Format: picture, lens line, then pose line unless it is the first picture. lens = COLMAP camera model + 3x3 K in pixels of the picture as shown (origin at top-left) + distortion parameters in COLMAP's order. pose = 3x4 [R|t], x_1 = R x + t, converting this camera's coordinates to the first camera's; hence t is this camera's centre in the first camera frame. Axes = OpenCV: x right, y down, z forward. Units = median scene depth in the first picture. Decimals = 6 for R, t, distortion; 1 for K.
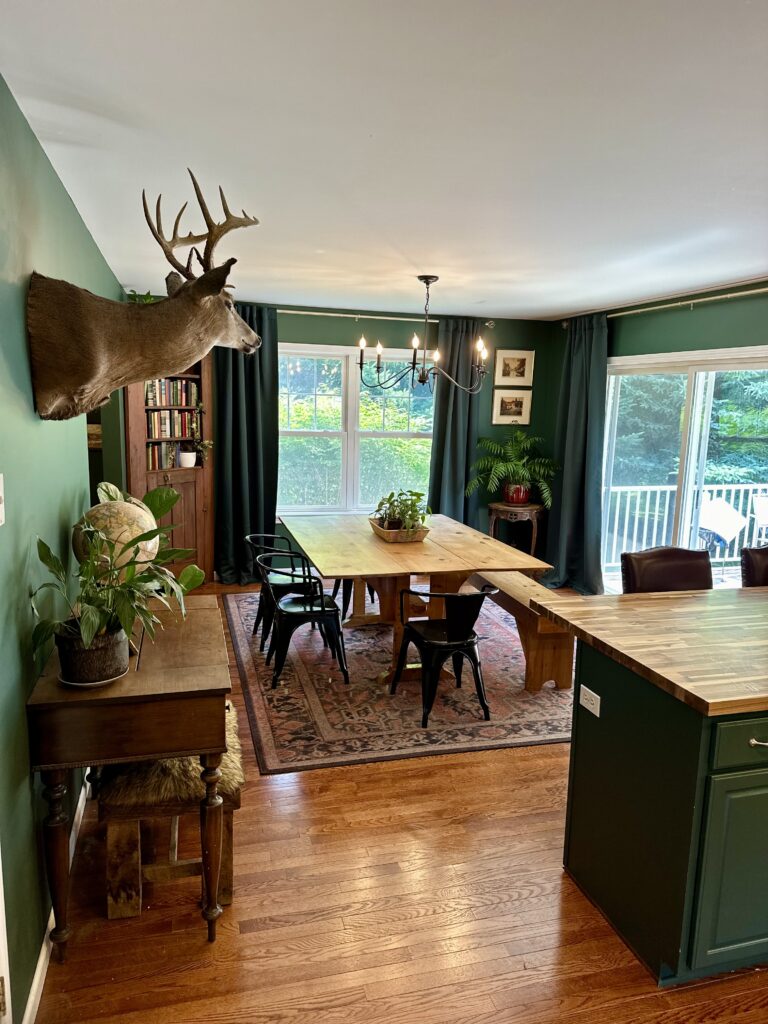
lens RADIAL K [[713.7, 0, 384.0], [0, 713.7, 512.0], [0, 0, 1]] dist [0.098503, -0.000545]
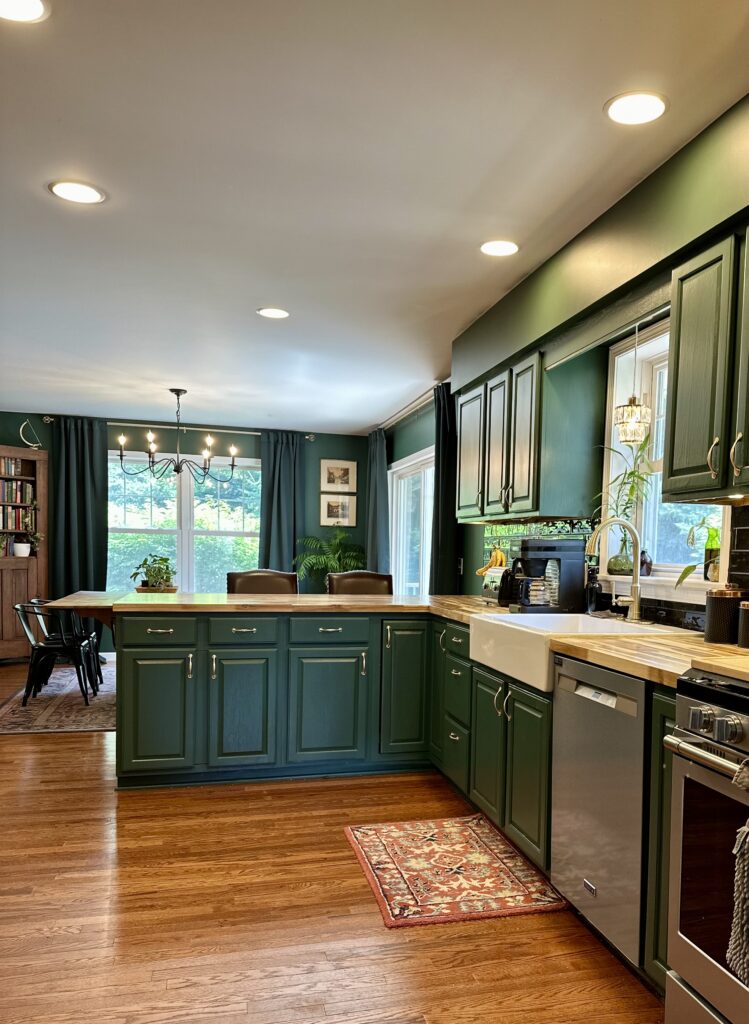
lens RADIAL K [[831.0, 0, 495.5], [0, 831.0, 612.1], [0, 0, 1]] dist [0.006528, -0.060256]
pose [[0.998168, -0.006165, 0.060193, 0.392592], [0.011429, 0.996099, -0.087504, 0.146774], [-0.059418, 0.088032, 0.994344, -0.334885]]
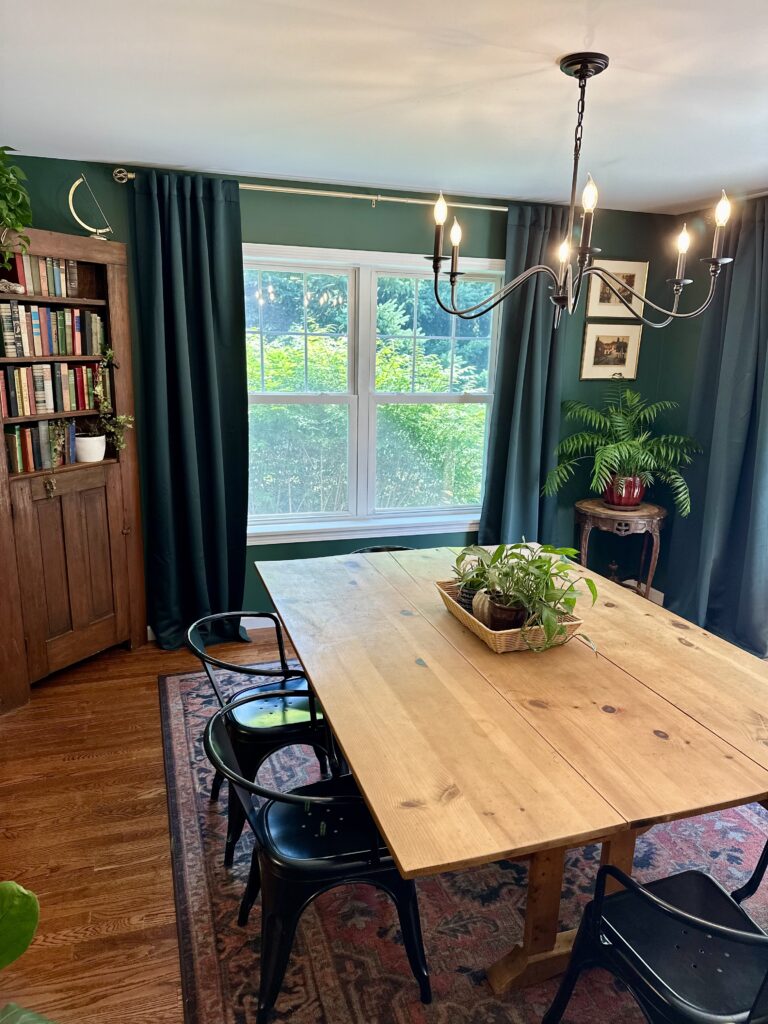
lens RADIAL K [[725.2, 0, 384.0], [0, 725.2, 512.0], [0, 0, 1]] dist [0.011384, -0.002807]
pose [[0.998876, -0.016287, 0.044505, -0.063876], [0.012856, 0.997000, 0.076323, -0.063313], [-0.045614, -0.075666, 0.996089, 0.400557]]
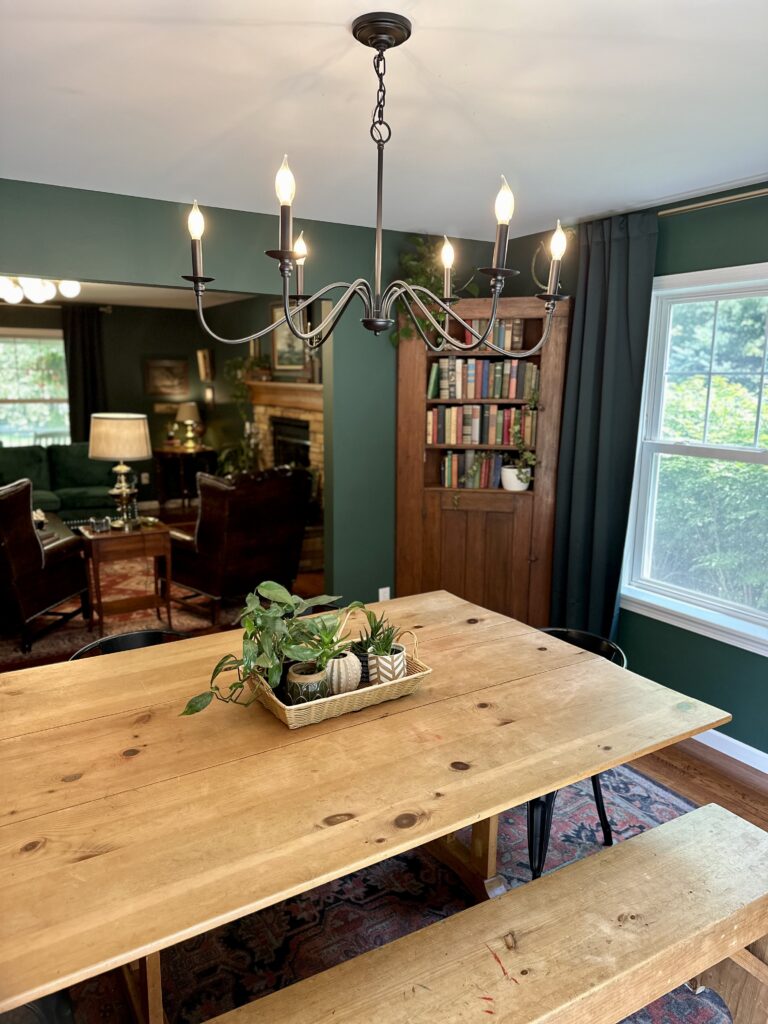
lens RADIAL K [[729.8, 0, 384.0], [0, 729.8, 512.0], [0, 0, 1]] dist [0.100280, -0.000114]
pose [[0.273961, 0.160963, -0.948175, 0.339567], [-0.151988, 0.980752, 0.122578, -0.107280], [0.949655, 0.110530, 0.293152, 0.684840]]
